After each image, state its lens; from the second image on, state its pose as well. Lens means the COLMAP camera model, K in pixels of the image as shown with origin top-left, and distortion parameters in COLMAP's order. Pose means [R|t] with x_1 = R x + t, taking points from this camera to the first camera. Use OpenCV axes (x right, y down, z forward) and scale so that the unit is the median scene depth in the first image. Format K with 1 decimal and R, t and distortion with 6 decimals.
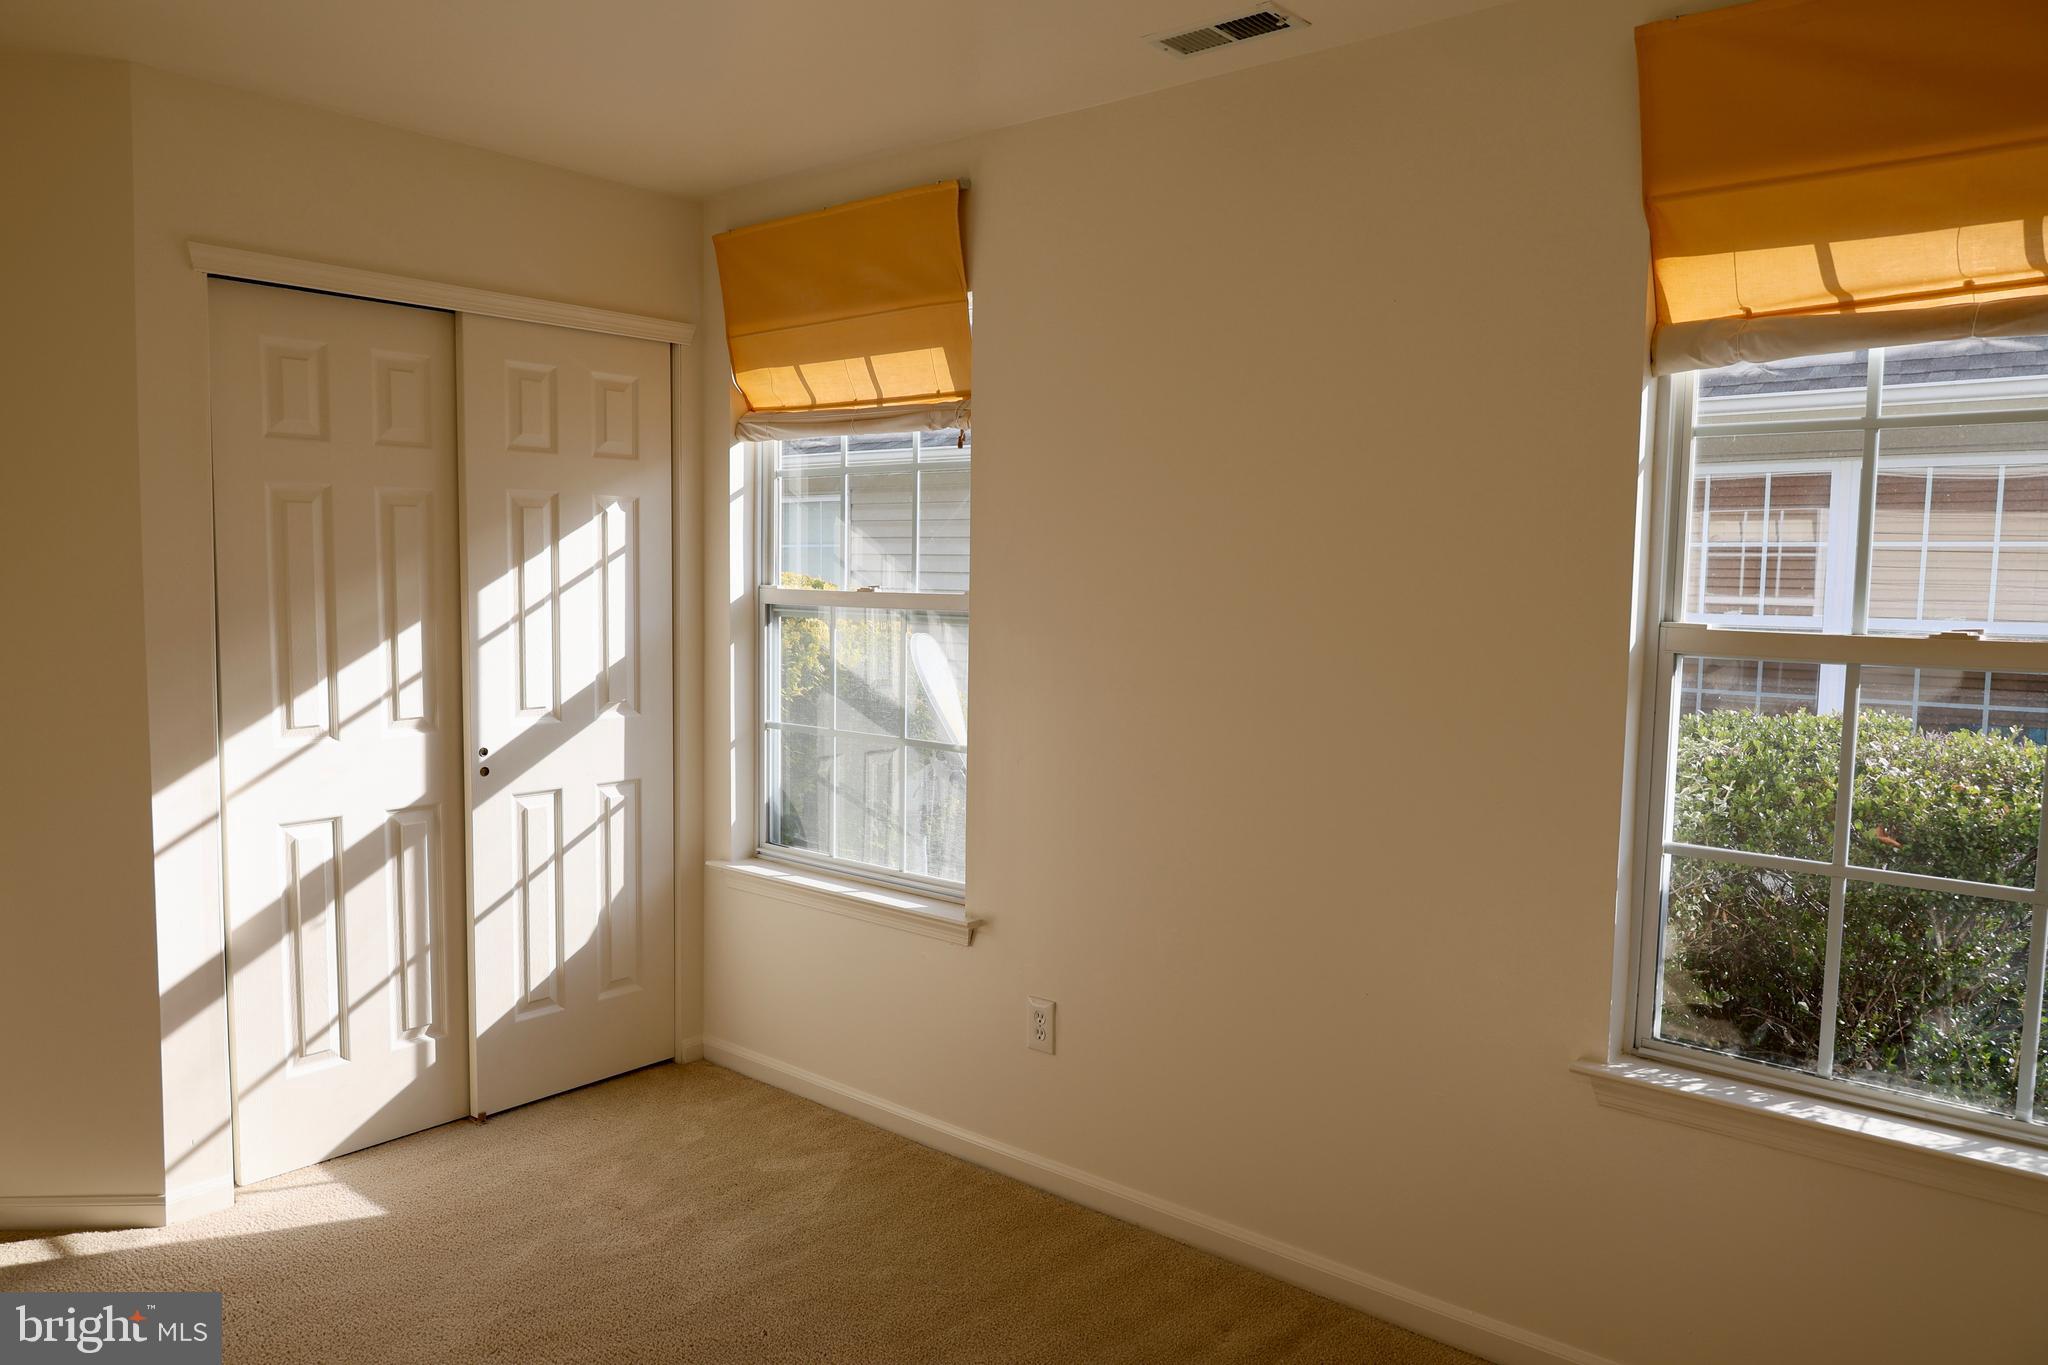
lens RADIAL K [[1411.5, 0, 1020.7], [0, 1411.5, 686.8], [0, 0, 1]] dist [-0.002954, -0.002992]
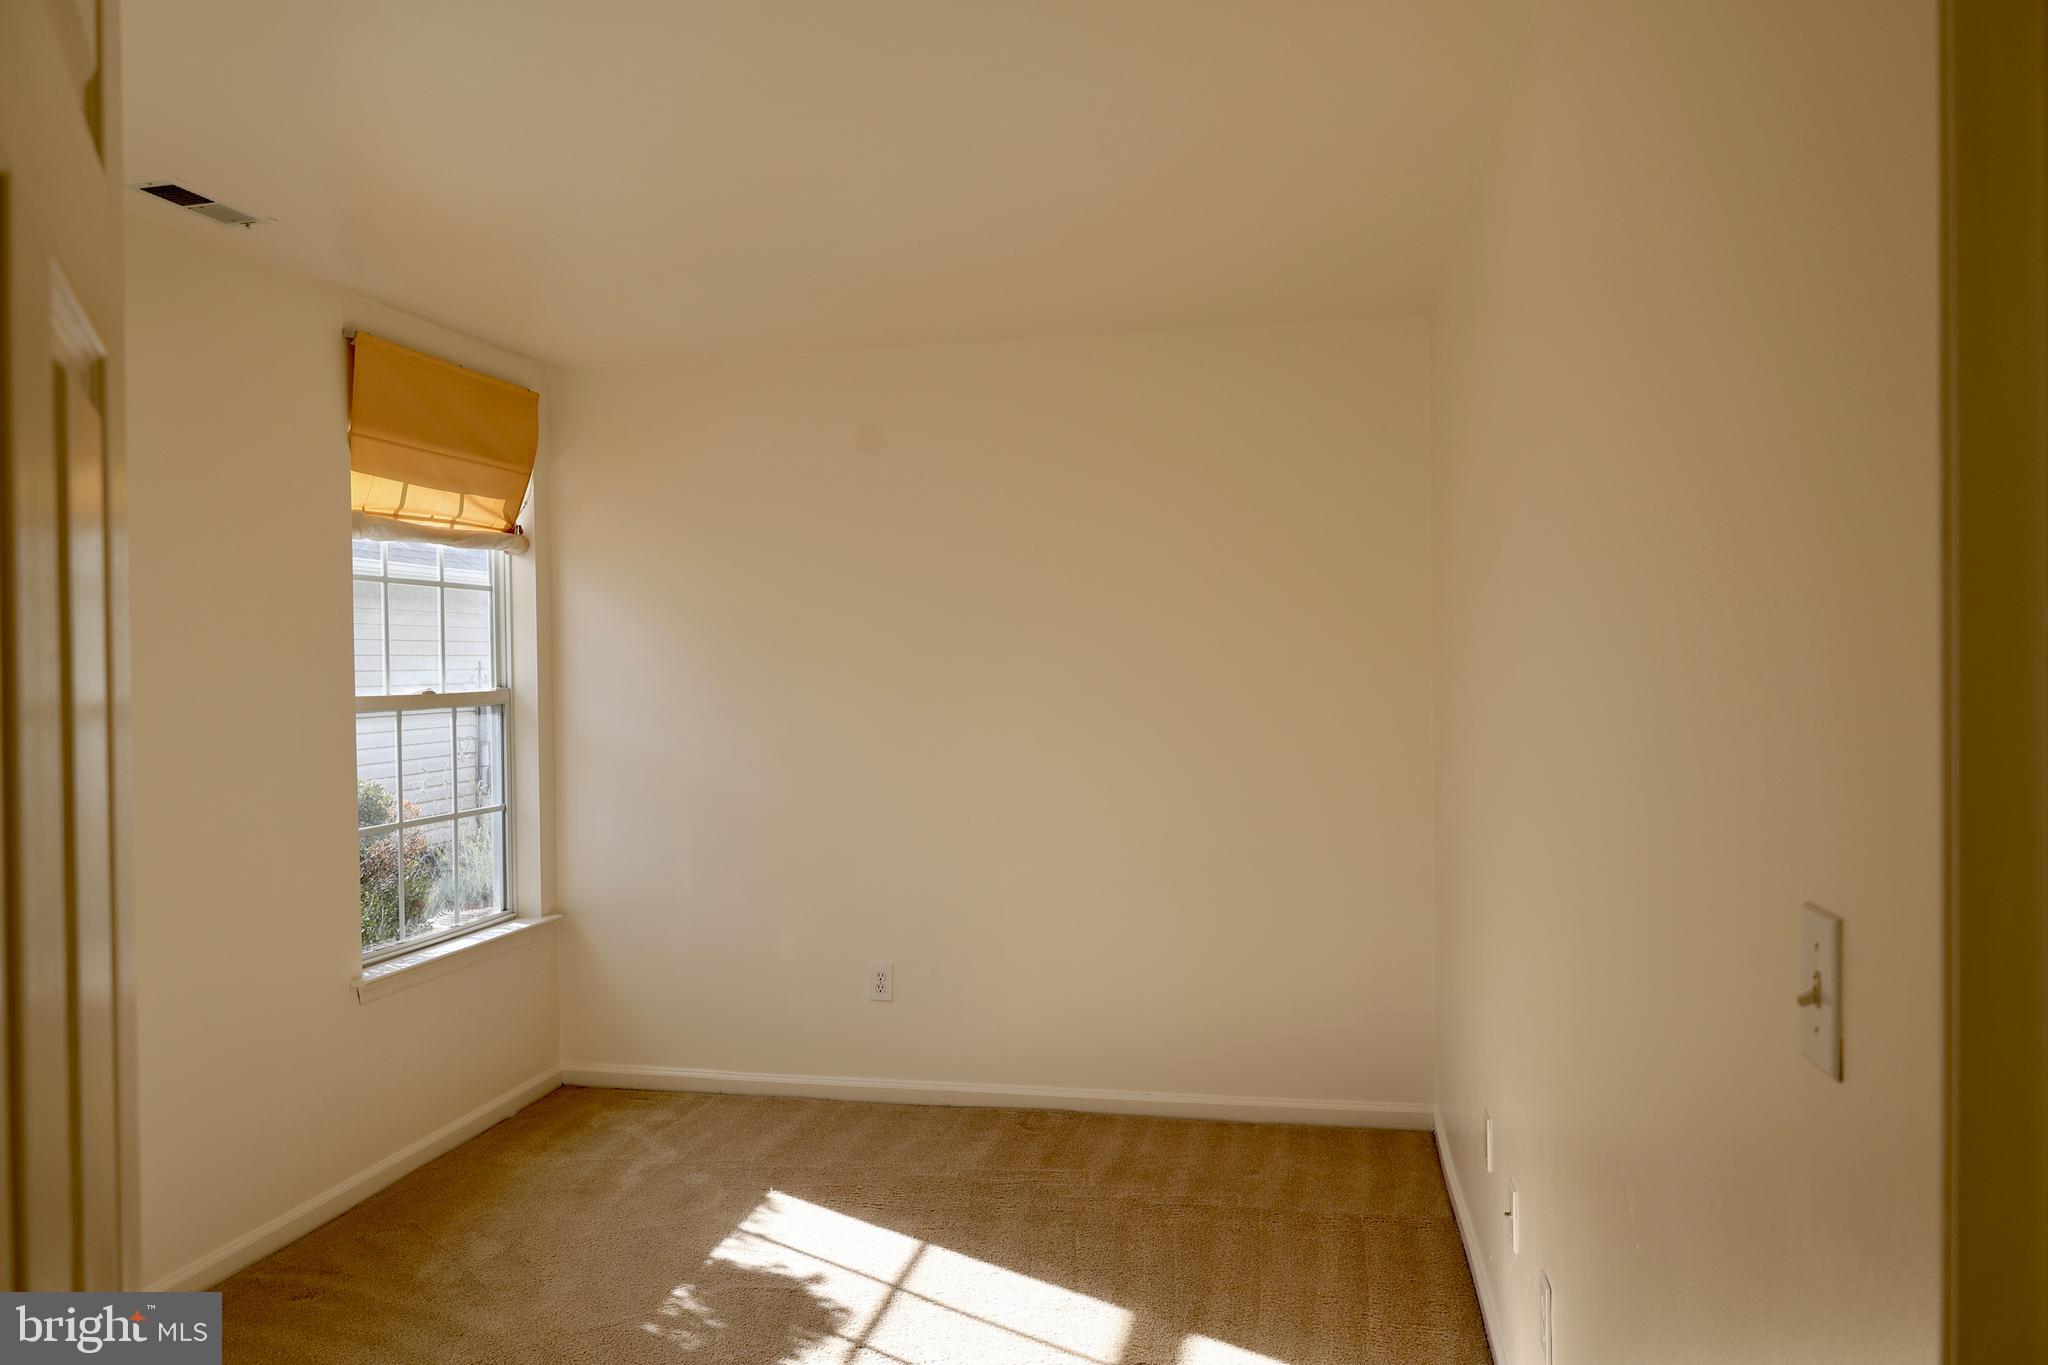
lens RADIAL K [[1411.5, 0, 1024.7], [0, 1411.5, 679.9], [0, 0, 1]] dist [-0.002954, -0.002992]
pose [[-0.493649, -0.031985, 0.869073, -1.380263], [0.052928, 0.996366, 0.066734, -0.133983], [-0.868049, 0.078941, -0.490162, 1.174933]]
